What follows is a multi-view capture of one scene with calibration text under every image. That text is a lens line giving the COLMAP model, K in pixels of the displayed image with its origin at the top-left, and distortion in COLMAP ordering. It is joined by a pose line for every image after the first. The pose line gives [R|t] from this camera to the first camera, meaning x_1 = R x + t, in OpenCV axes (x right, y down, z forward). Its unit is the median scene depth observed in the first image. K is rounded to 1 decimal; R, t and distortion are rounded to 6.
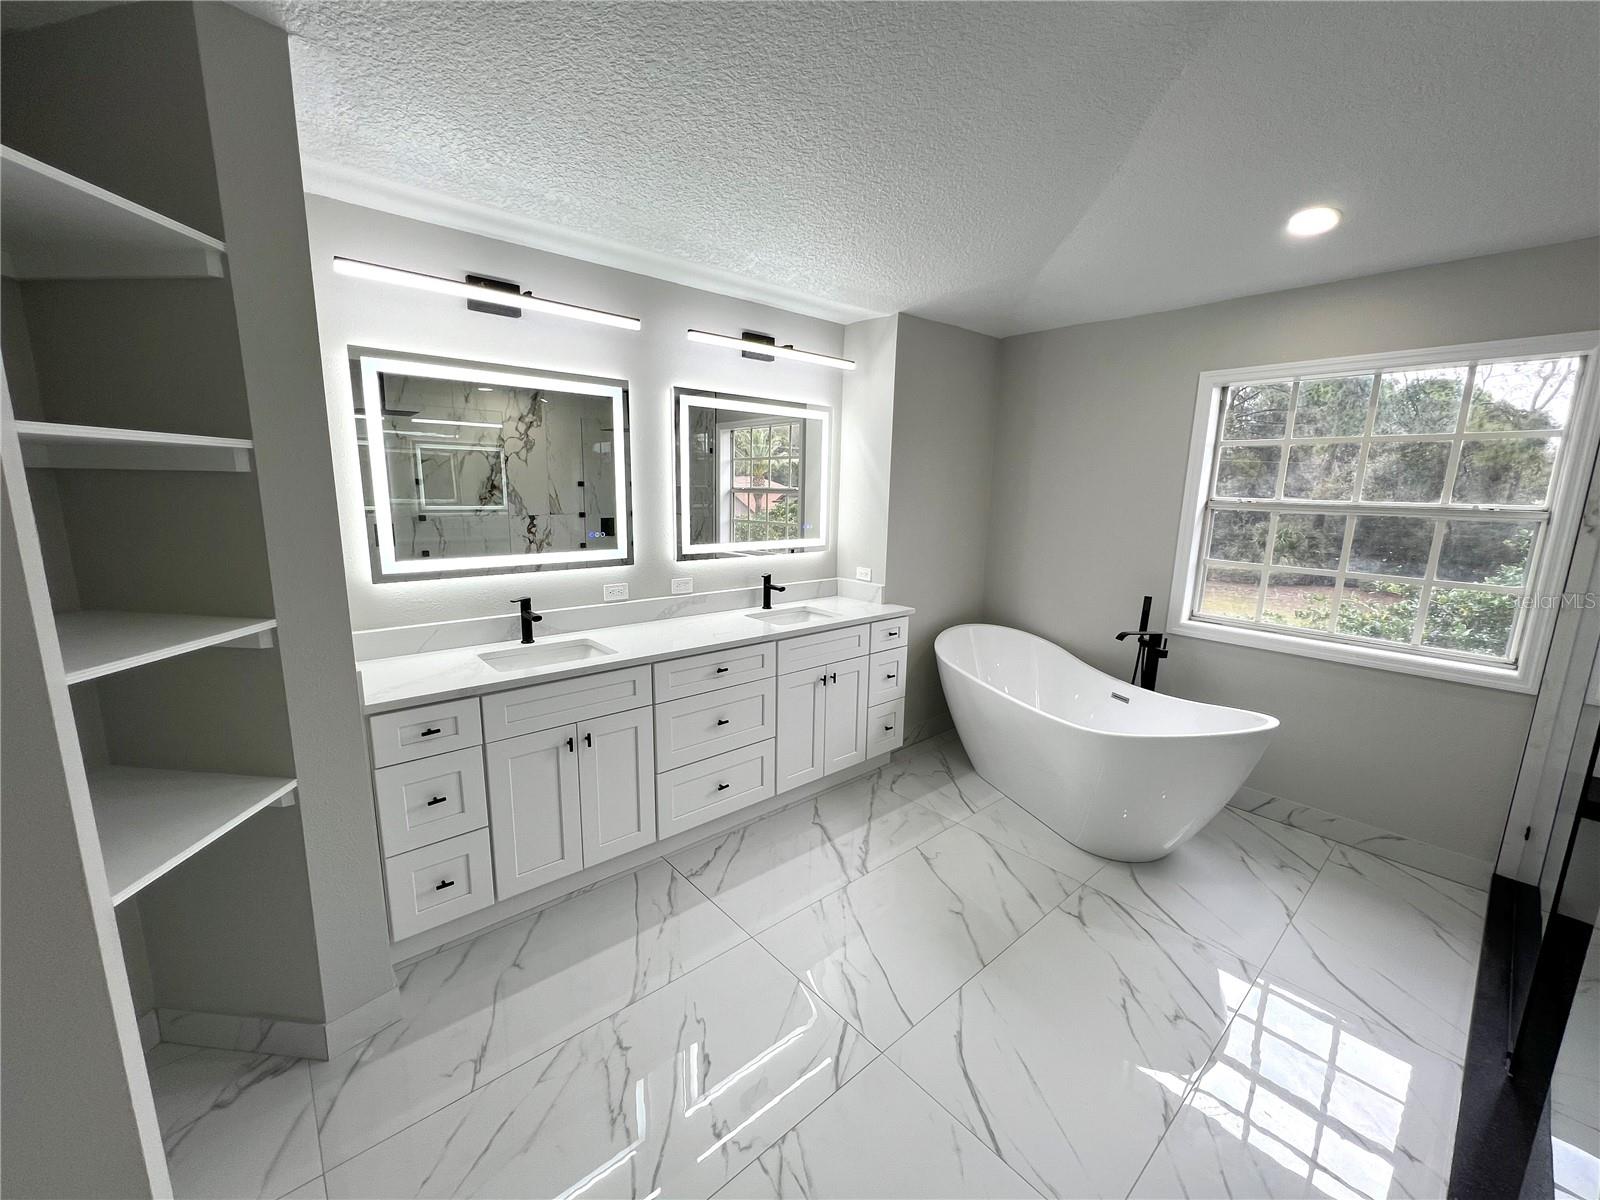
lens RADIAL K [[638.5, 0, 802.5], [0, 638.5, 604.3], [0, 0, 1]] dist [-0.001555, 0.000166]
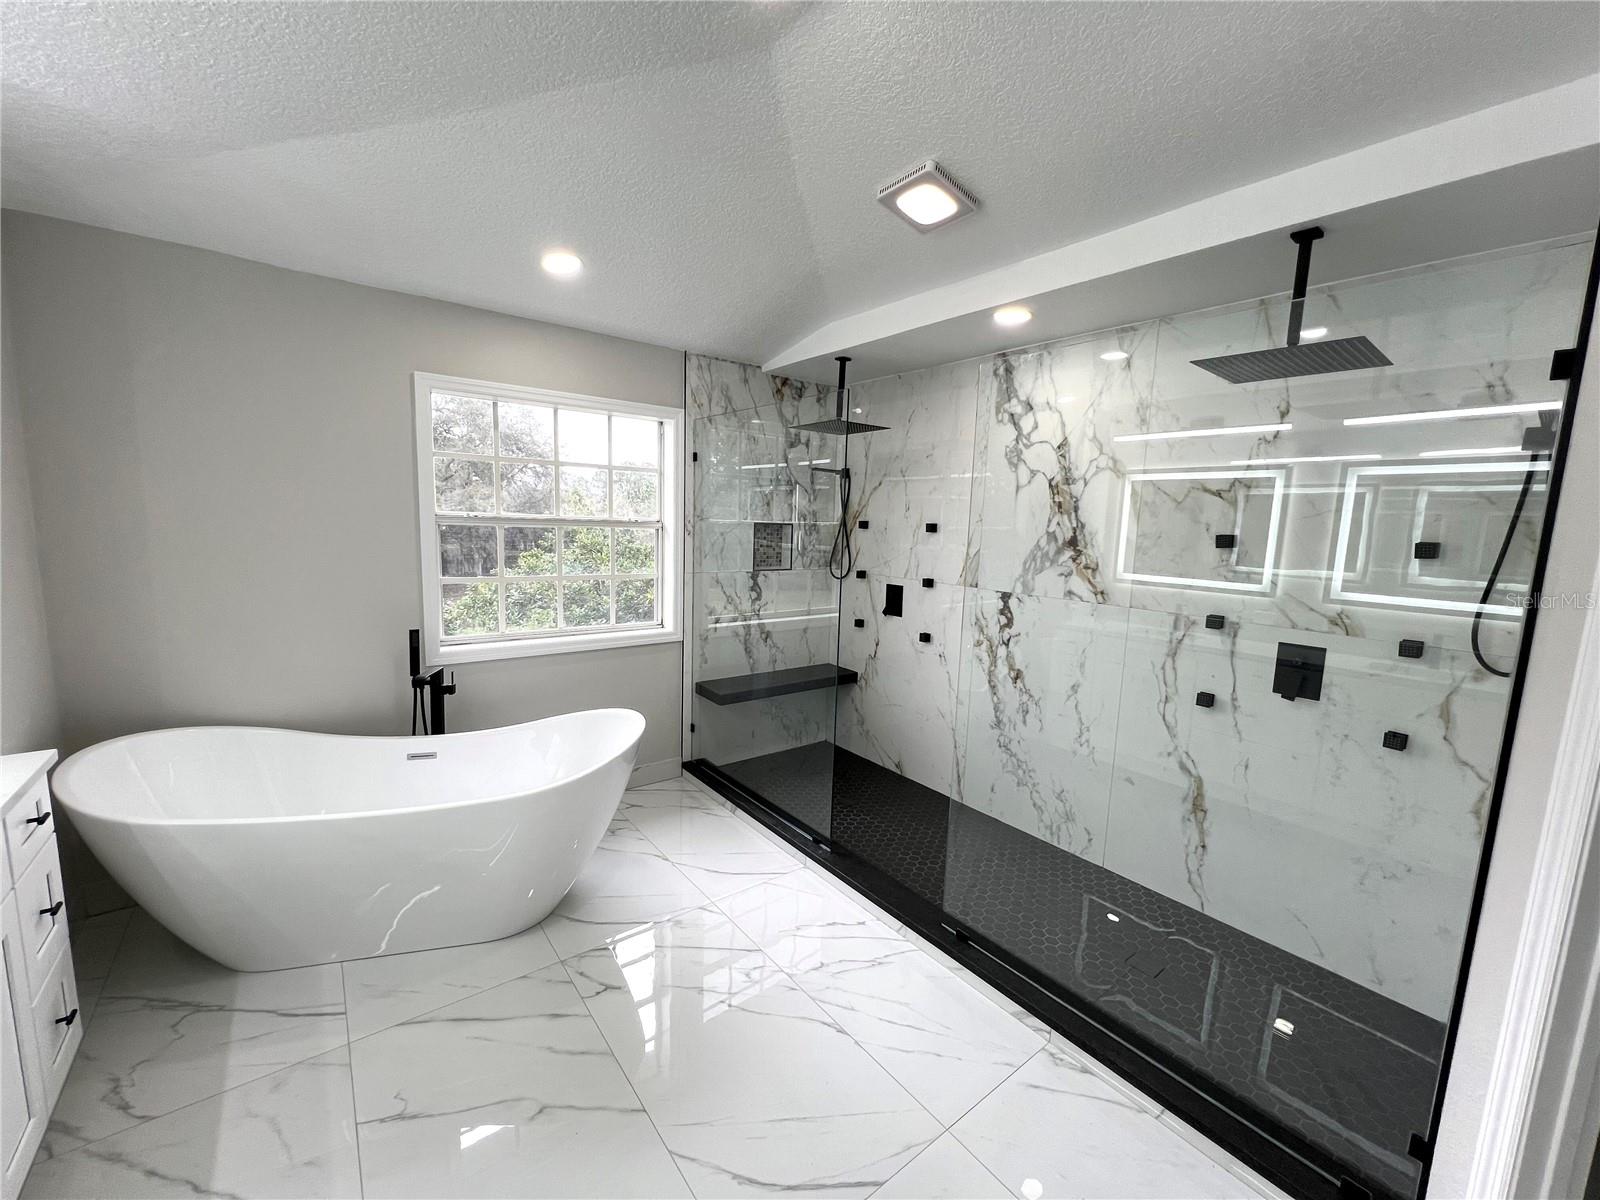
lens RADIAL K [[638.5, 0, 802.5], [0, 638.5, 604.3], [0, 0, 1]] dist [-0.001555, 0.000166]
pose [[0.060417, -0.151475, 0.986613, -0.257325], [0.150783, 0.978461, 0.140990, -0.087893], [-0.986719, 0.140247, 0.081956, 0.426766]]
